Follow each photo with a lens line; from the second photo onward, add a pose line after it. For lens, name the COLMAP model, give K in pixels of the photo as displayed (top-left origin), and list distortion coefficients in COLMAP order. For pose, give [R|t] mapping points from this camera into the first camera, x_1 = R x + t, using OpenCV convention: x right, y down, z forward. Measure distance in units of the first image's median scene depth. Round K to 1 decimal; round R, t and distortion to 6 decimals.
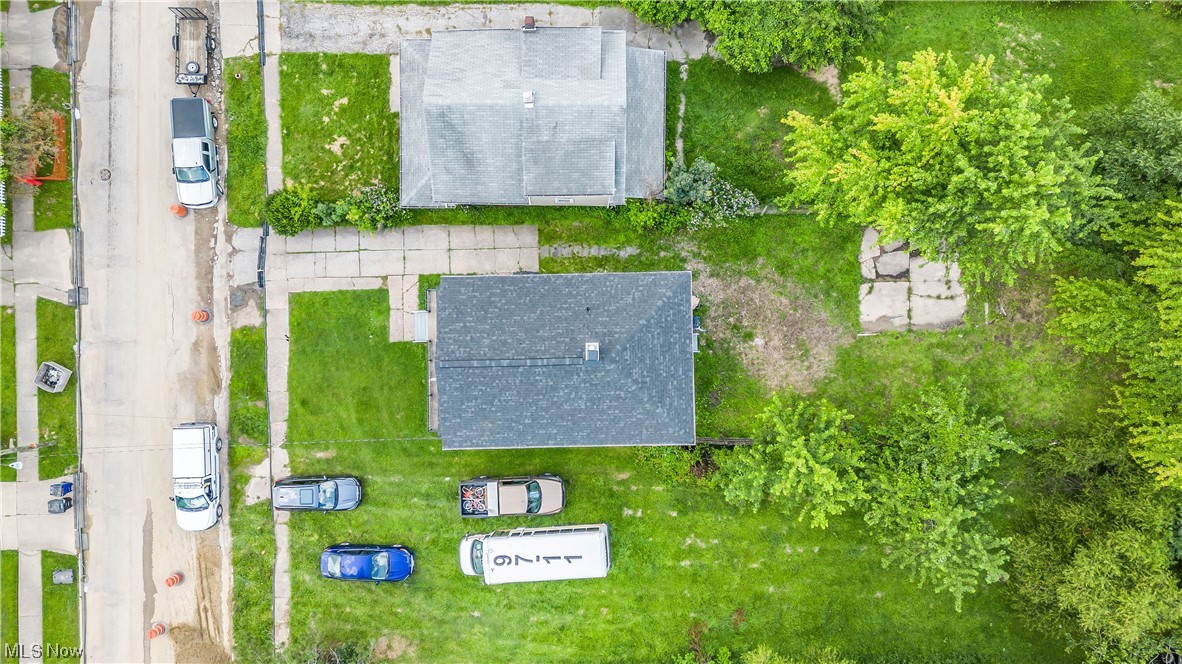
lens RADIAL K [[849.0, 0, 593.9], [0, 849.0, 332.2], [0, 0, 1]] dist [0.083427, -0.085514]
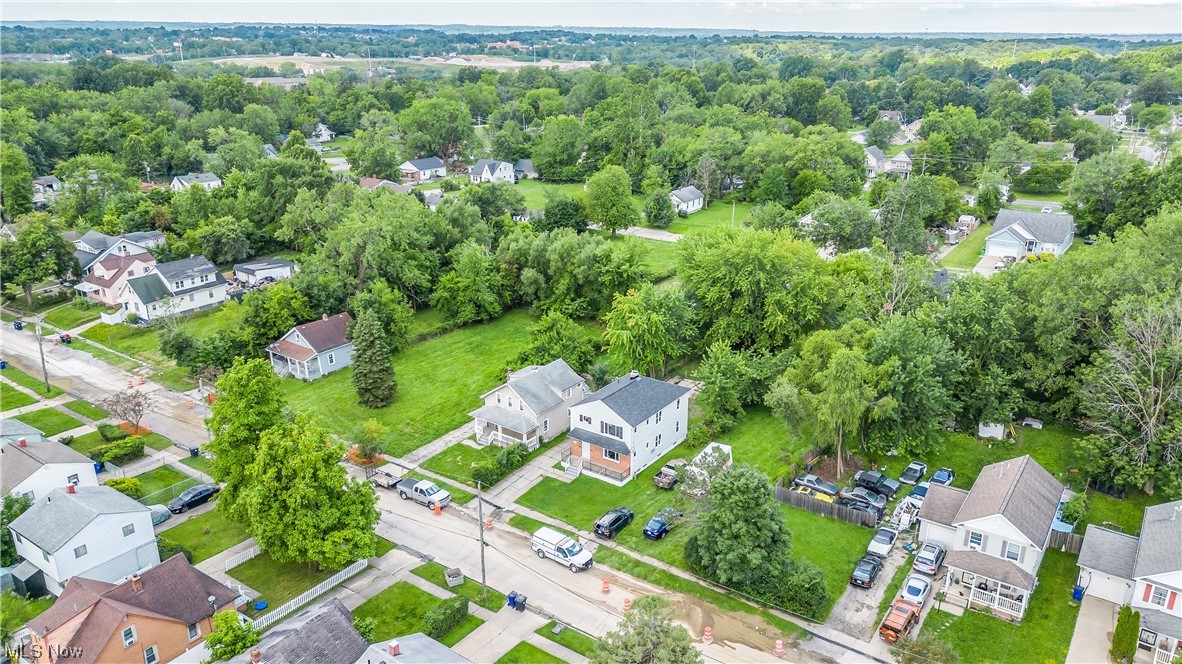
lens RADIAL K [[852.8, 0, 591.0], [0, 852.8, 332.0], [0, 0, 1]] dist [0.169211, -0.086481]
pose [[0.598473, -0.268325, 0.754872, -1.531437], [0.801128, 0.194721, -0.565931, 1.040686], [0.004864, 0.943444, 0.331498, 0.071555]]
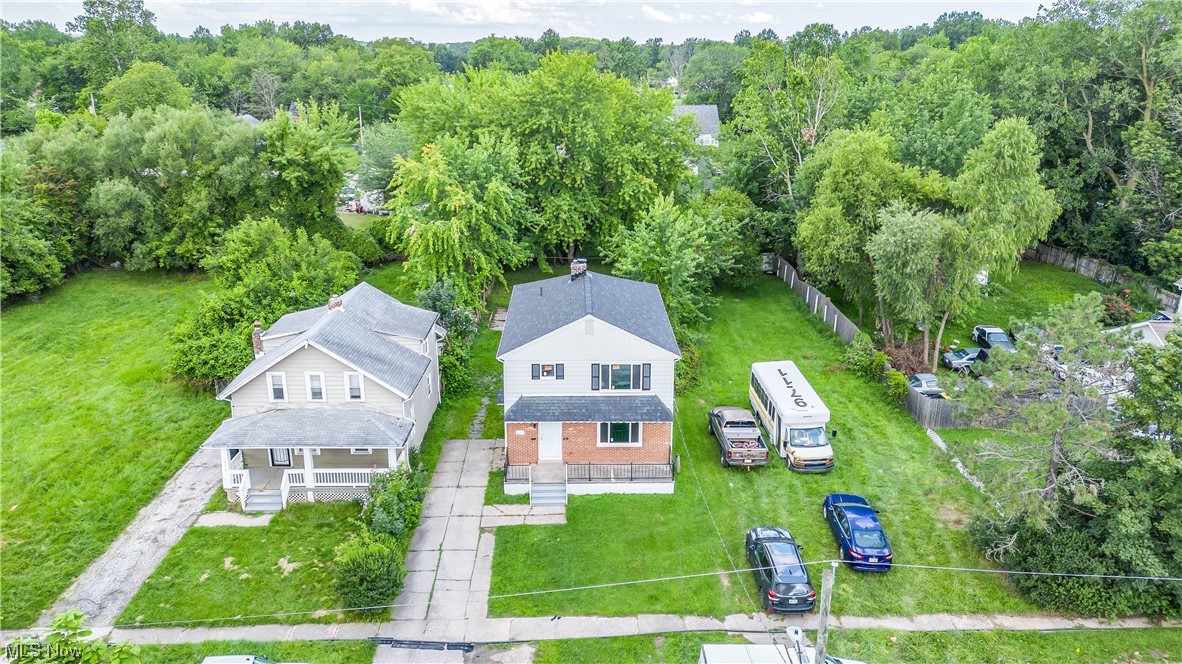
lens RADIAL K [[849.0, 0, 593.9], [0, 849.0, 332.2], [0, 0, 1]] dist [0.083427, -0.085514]
pose [[-0.004302, -0.320413, 0.947268, -0.915679], [0.999990, -0.000311, 0.004436, 0.033267], [-0.001127, 0.947278, 0.320411, 0.588298]]
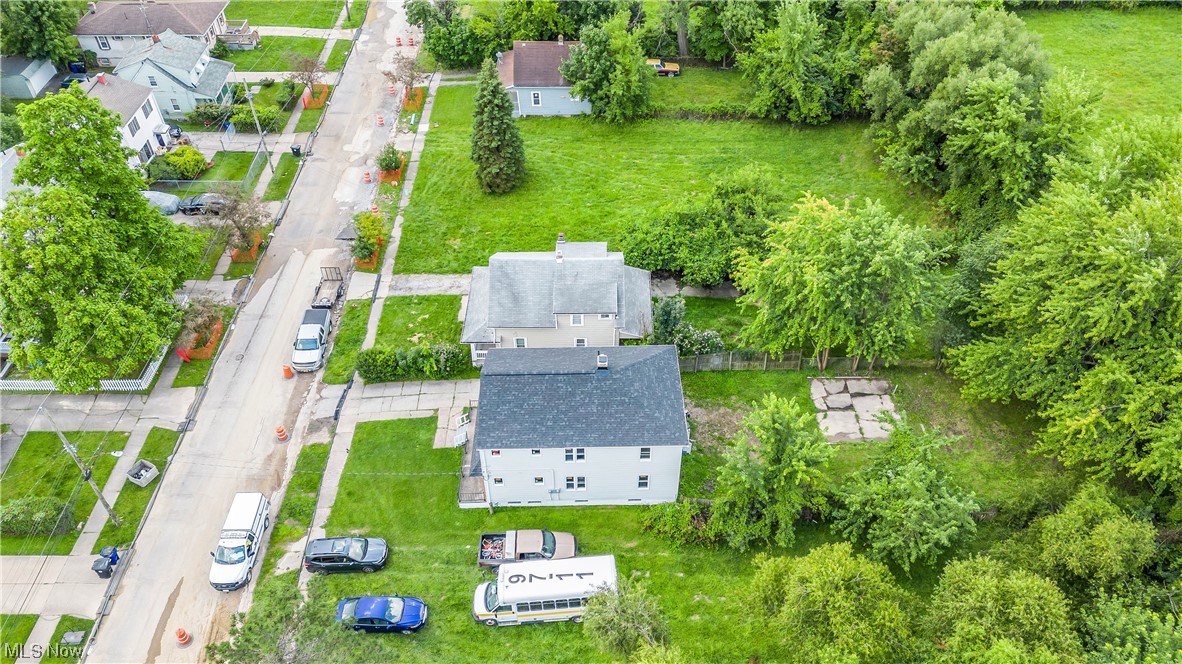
lens RADIAL K [[849.0, 0, 593.9], [0, 849.0, 332.2], [0, 0, 1]] dist [0.083427, -0.085514]
pose [[0.999993, -0.000545, -0.003667, -0.008515], [-0.002320, 0.679742, -0.733447, 0.778908], [0.002892, 0.733451, 0.679736, 0.065210]]
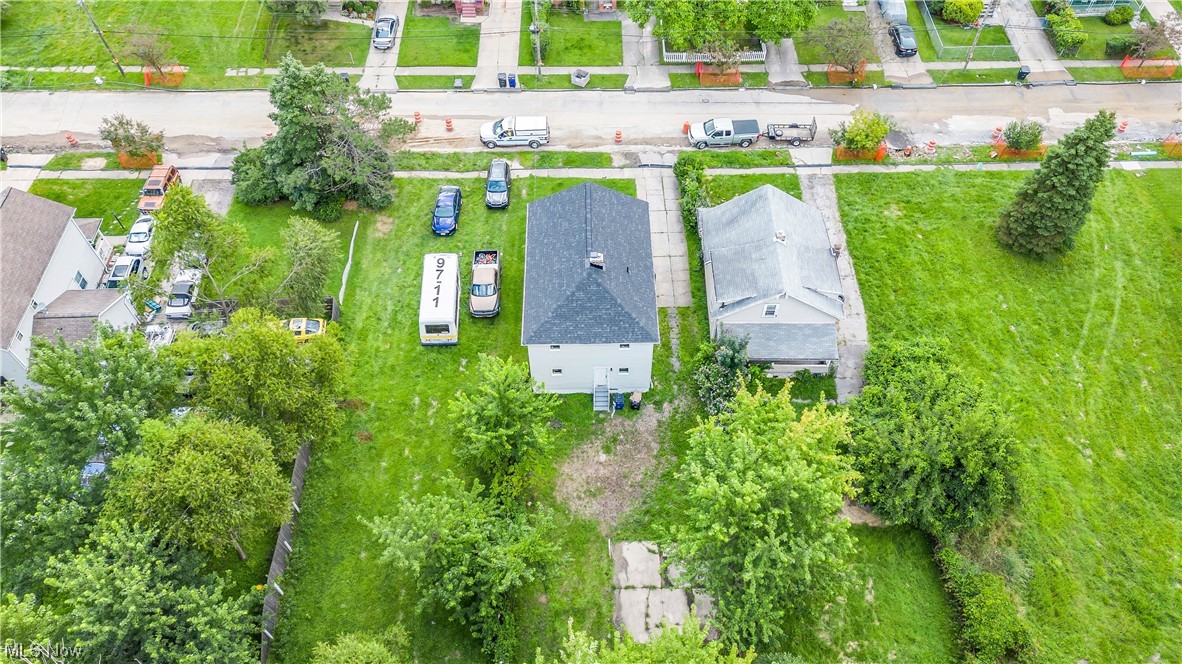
lens RADIAL K [[849.0, 0, 593.9], [0, 849.0, 332.2], [0, 0, 1]] dist [0.083427, -0.085514]
pose [[-0.003902, 0.795777, -0.605578, 0.745969], [-0.999992, -0.002823, 0.002734, 0.020063], [0.000466, 0.605584, 0.795781, -0.002997]]
